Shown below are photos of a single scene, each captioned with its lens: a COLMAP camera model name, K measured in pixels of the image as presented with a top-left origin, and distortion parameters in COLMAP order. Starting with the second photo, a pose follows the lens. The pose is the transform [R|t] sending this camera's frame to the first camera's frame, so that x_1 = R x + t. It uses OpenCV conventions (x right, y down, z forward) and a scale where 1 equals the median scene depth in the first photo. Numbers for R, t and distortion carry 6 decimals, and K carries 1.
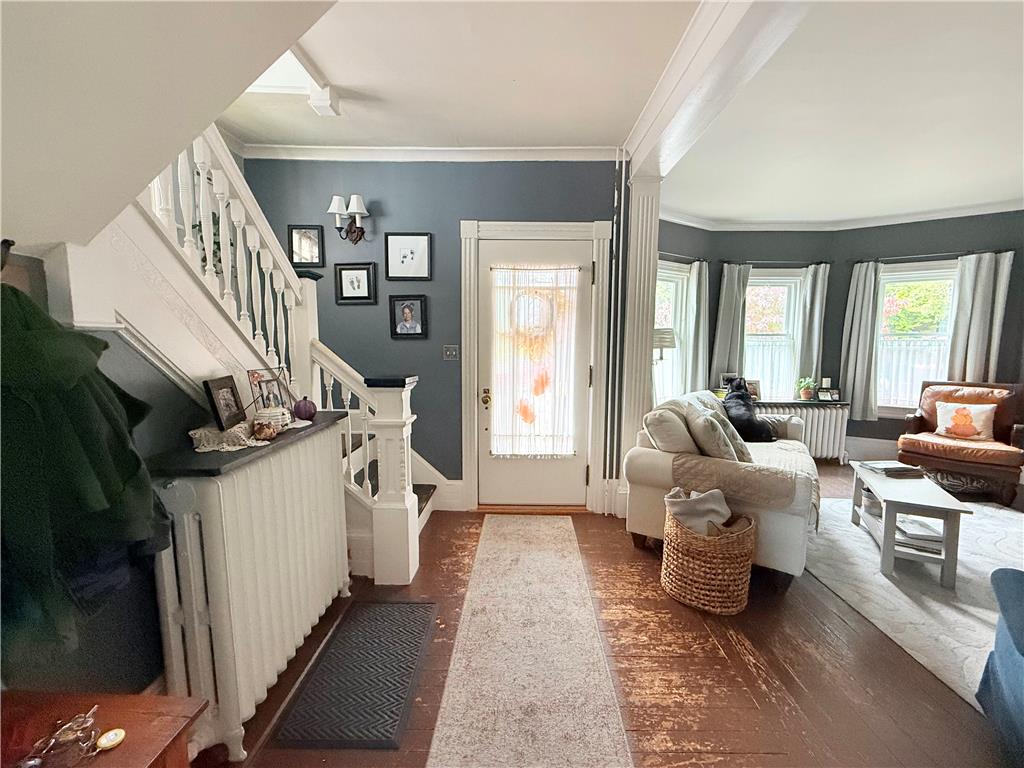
lens RADIAL K [[406.4, 0, 511.6], [0, 406.4, 383.2], [0, 0, 1]] dist [0.002649, -0.000058]
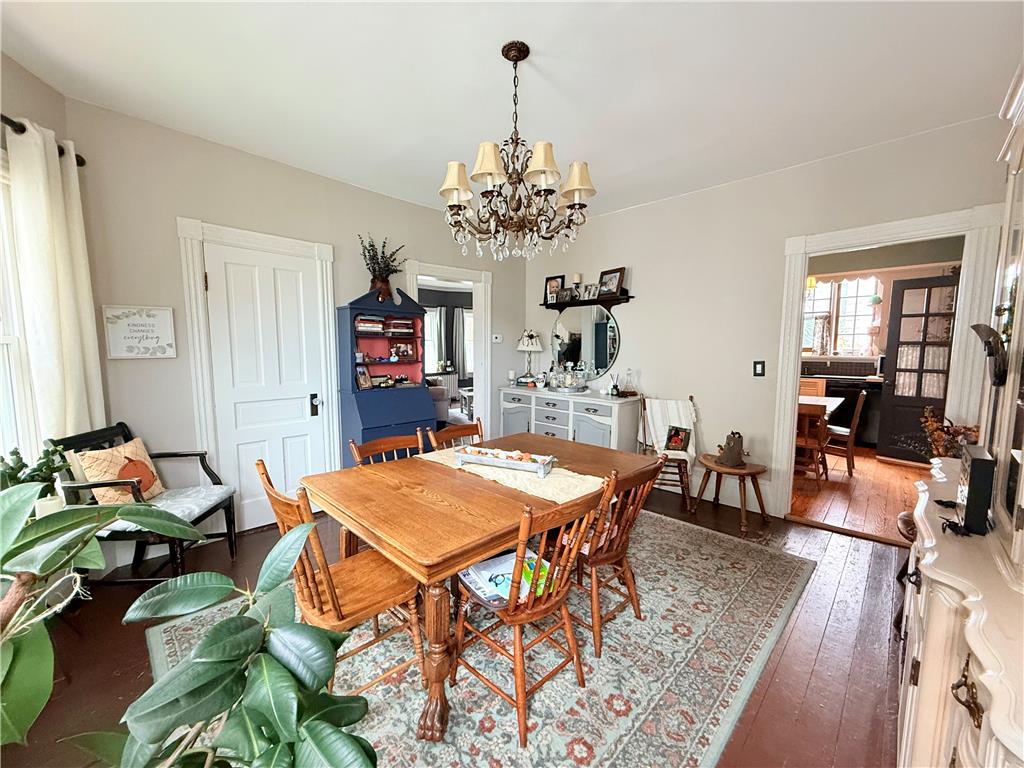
lens RADIAL K [[406.4, 0, 509.7], [0, 406.4, 389.3], [0, 0, 1]] dist [0.002649, -0.000058]
pose [[0.688155, -0.085785, 0.720475, -0.813562], [0.070842, 0.996186, 0.050950, 0.076963], [-0.722097, 0.015978, 0.691607, -1.030599]]
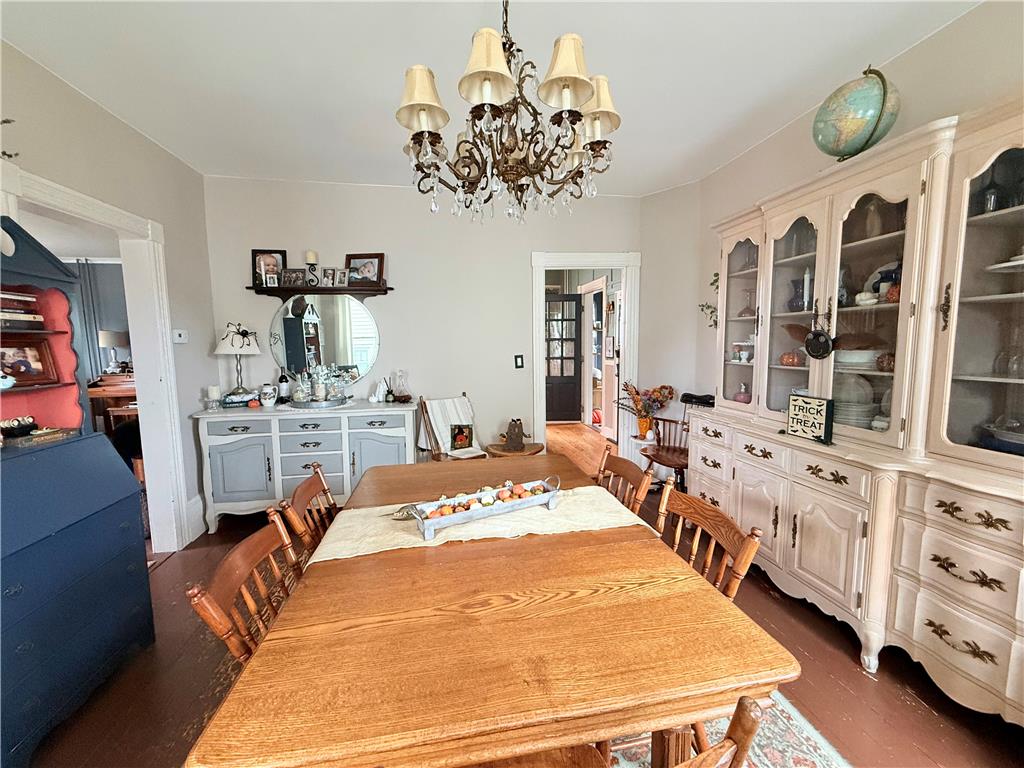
lens RADIAL K [[406.4, 0, 511.2], [0, 406.4, 386.5], [0, 0, 1]] dist [0.002649, -0.000058]
pose [[-0.189404, -0.112644, 0.975417, -0.797679], [0.105091, 0.985366, 0.134199, 0.030889], [-0.976259, 0.127925, -0.174795, -0.525708]]
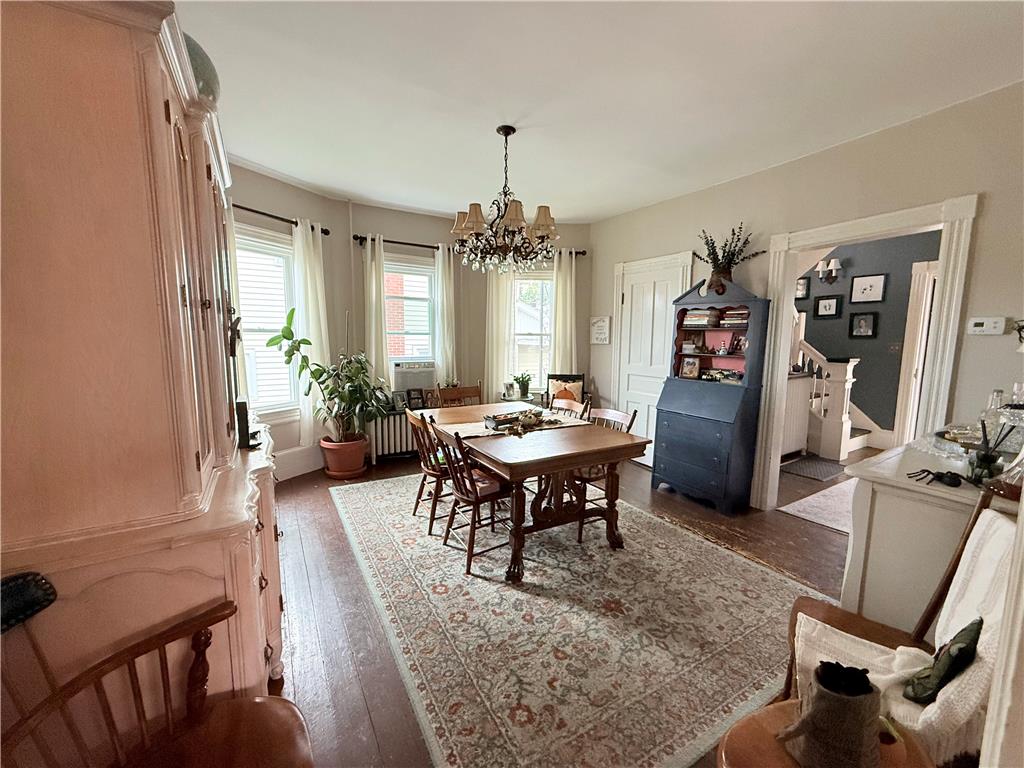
lens RADIAL K [[406.4, 0, 509.5], [0, 406.4, 384.5], [0, 0, 1]] dist [0.002649, -0.000058]
pose [[0.529455, 0.095211, -0.842978, 0.396384], [-0.083225, 0.994718, 0.060078, 0.095218], [0.844246, 0.038348, 0.534583, -1.069902]]
